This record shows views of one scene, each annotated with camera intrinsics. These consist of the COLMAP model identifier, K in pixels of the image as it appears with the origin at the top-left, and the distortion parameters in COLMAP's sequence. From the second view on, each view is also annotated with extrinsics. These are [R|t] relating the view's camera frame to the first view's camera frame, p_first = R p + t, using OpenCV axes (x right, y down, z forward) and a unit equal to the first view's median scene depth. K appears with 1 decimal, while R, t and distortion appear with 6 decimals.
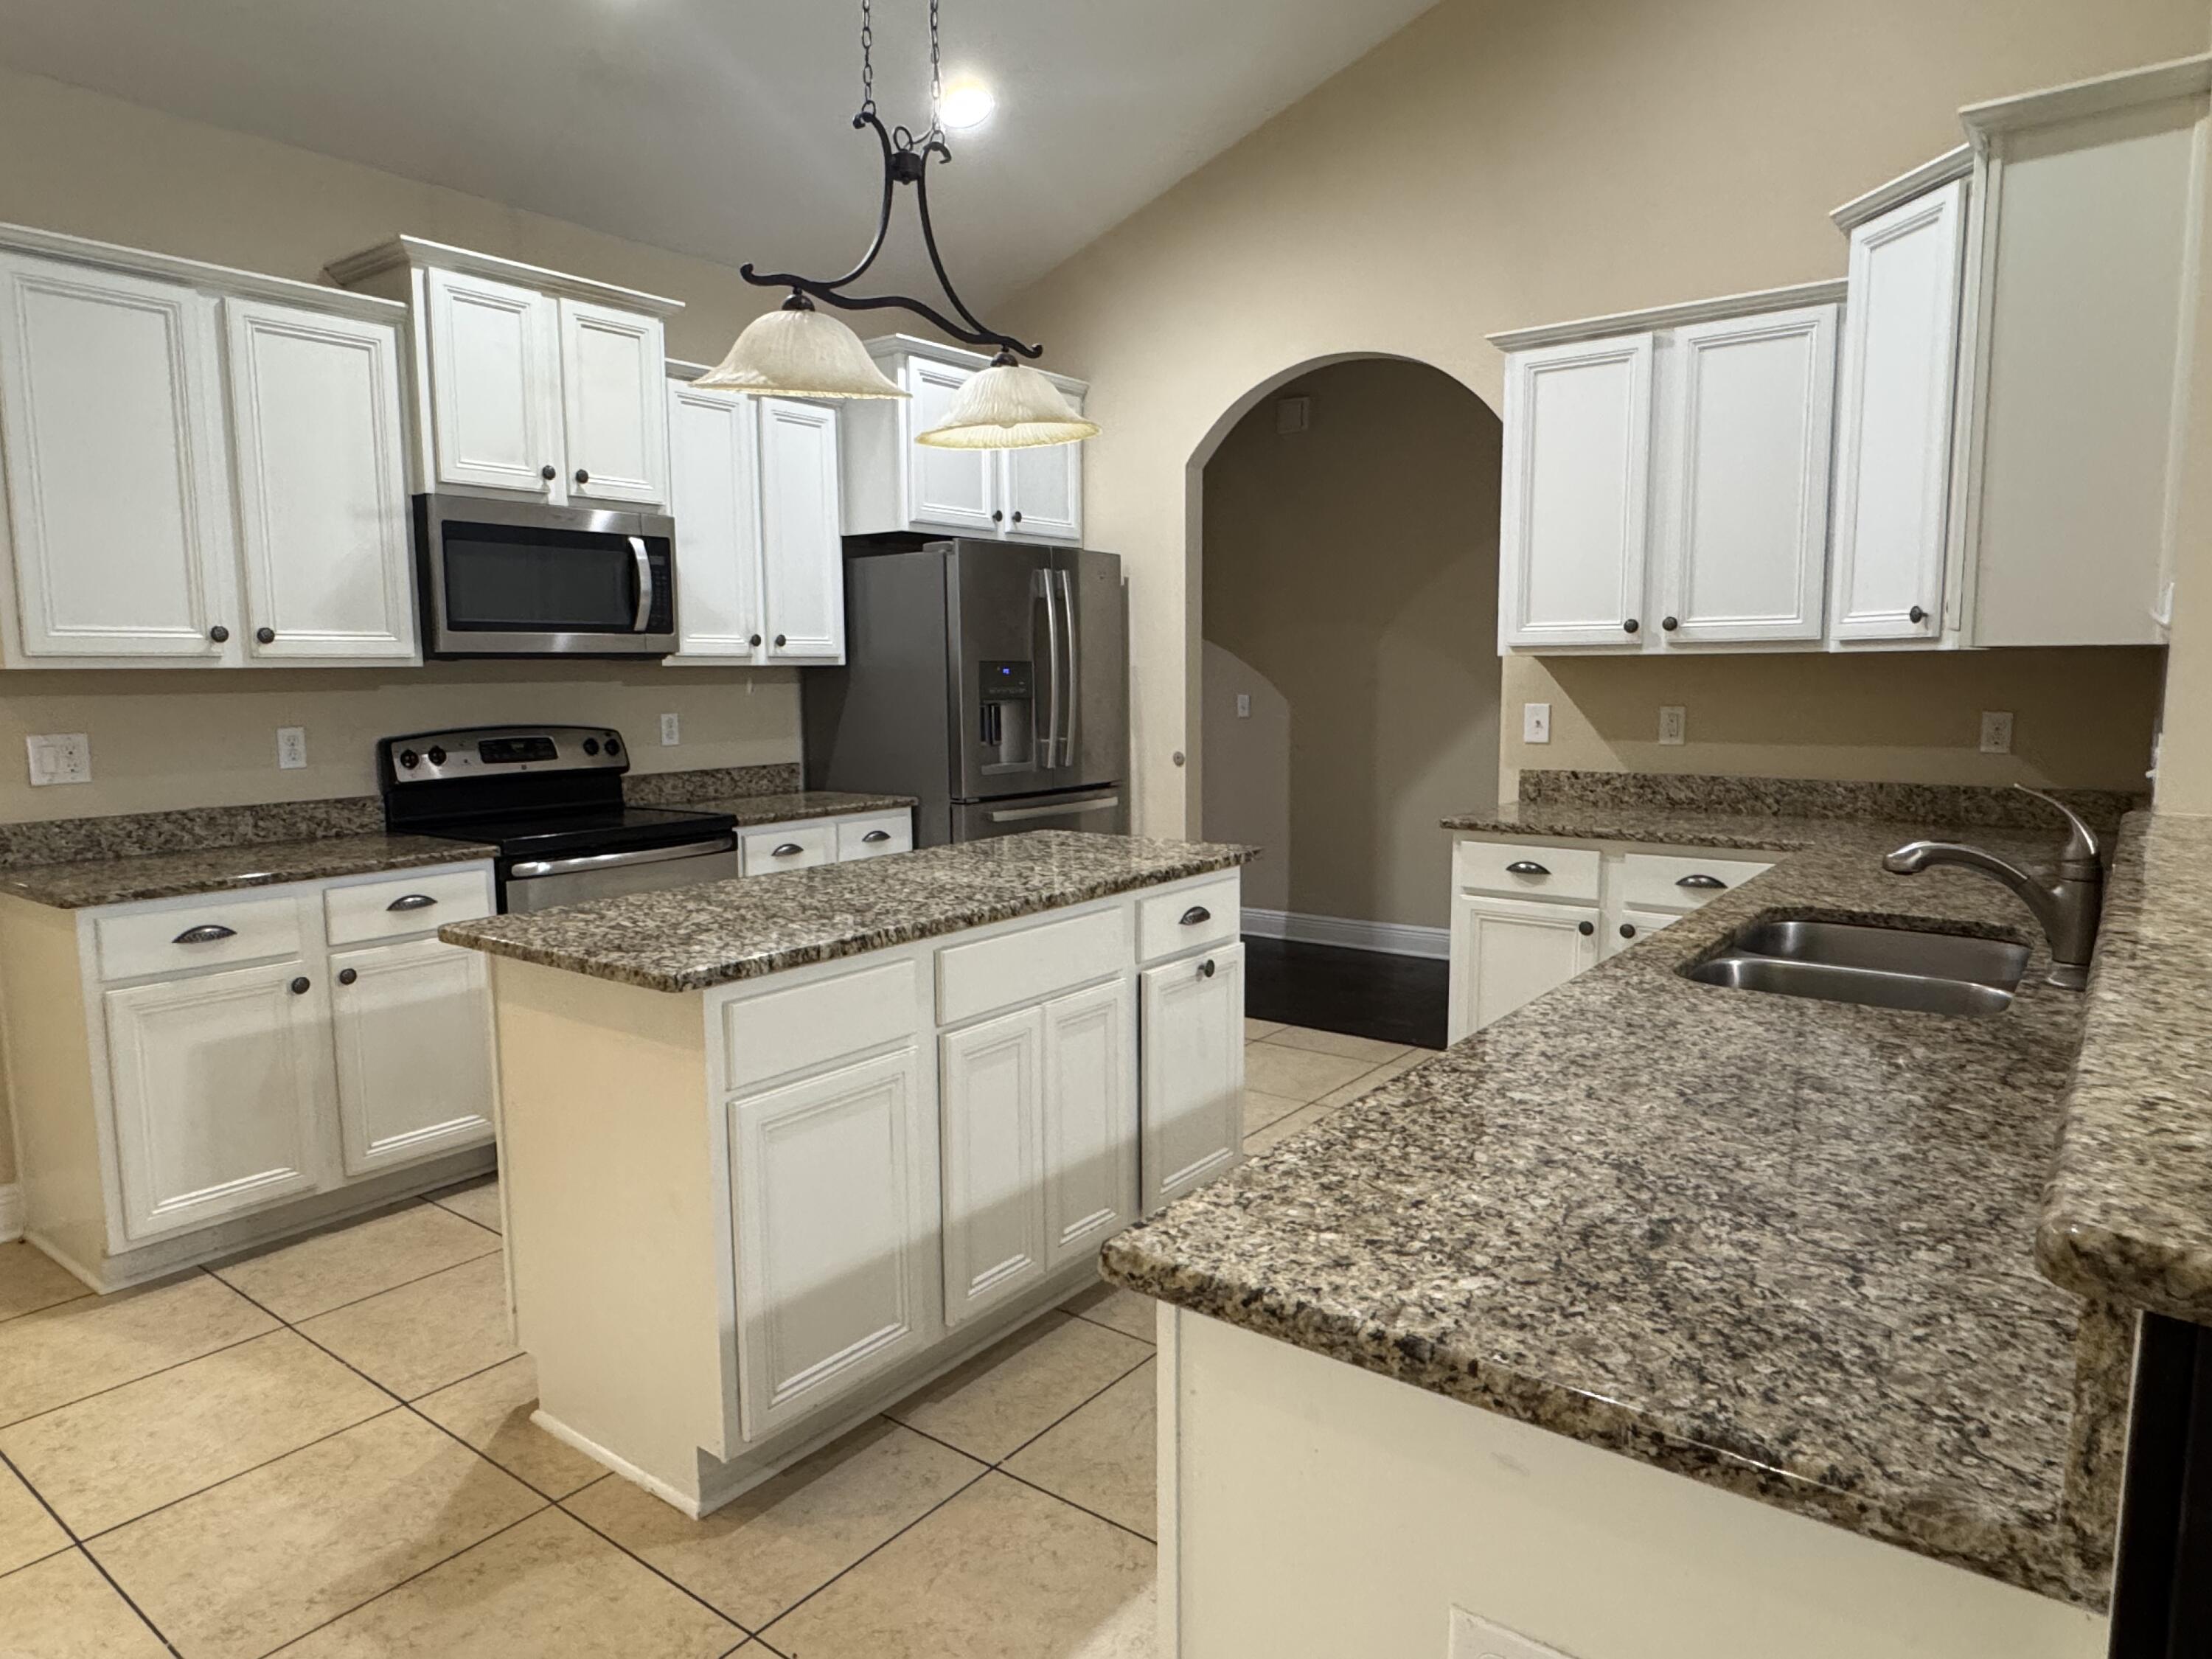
lens RADIAL K [[1339.4, 0, 1084.8], [0, 1339.4, 844.7], [0, 0, 1]] dist [-0.002282, 0.005080]
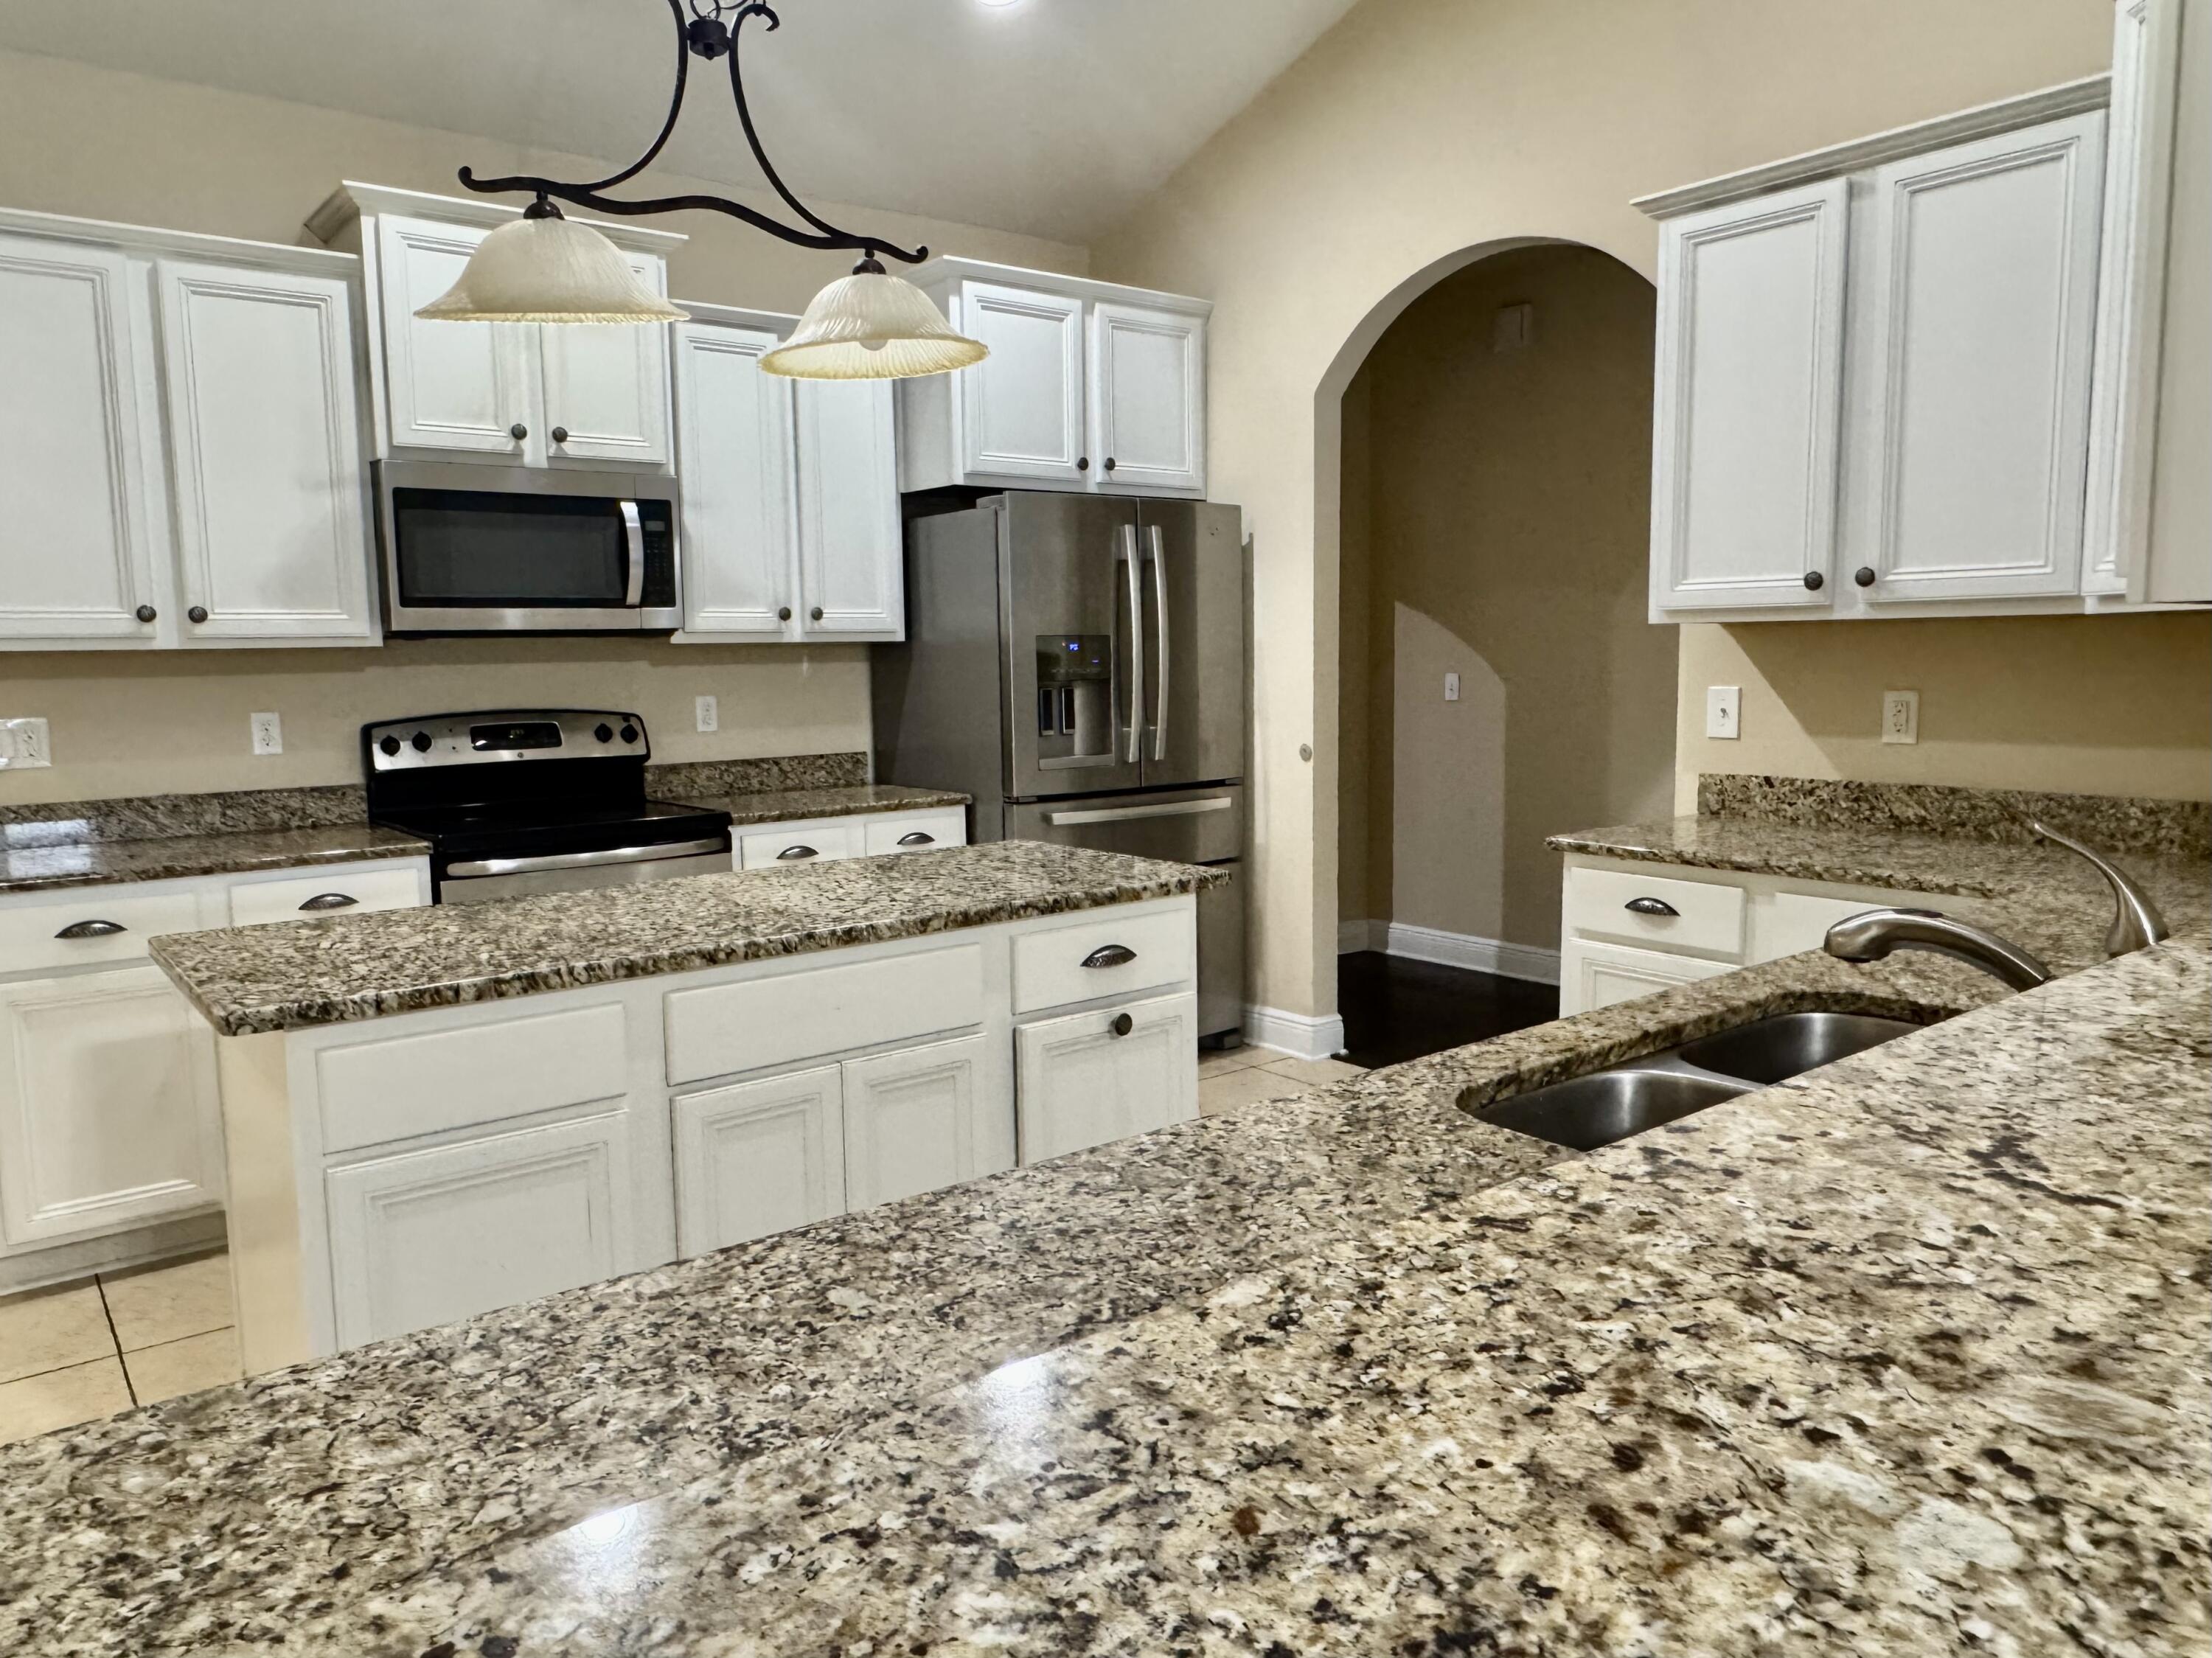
lens RADIAL K [[1484.2, 0, 1085.9], [0, 1484.2, 836.3], [0, 0, 1]] dist [0.001657, -0.005324]
pose [[0.970067, 0.025098, -0.241537, 0.238824], [-0.025395, 0.999676, 0.001884, -0.016440], [0.241506, 0.004307, 0.970390, 0.126467]]
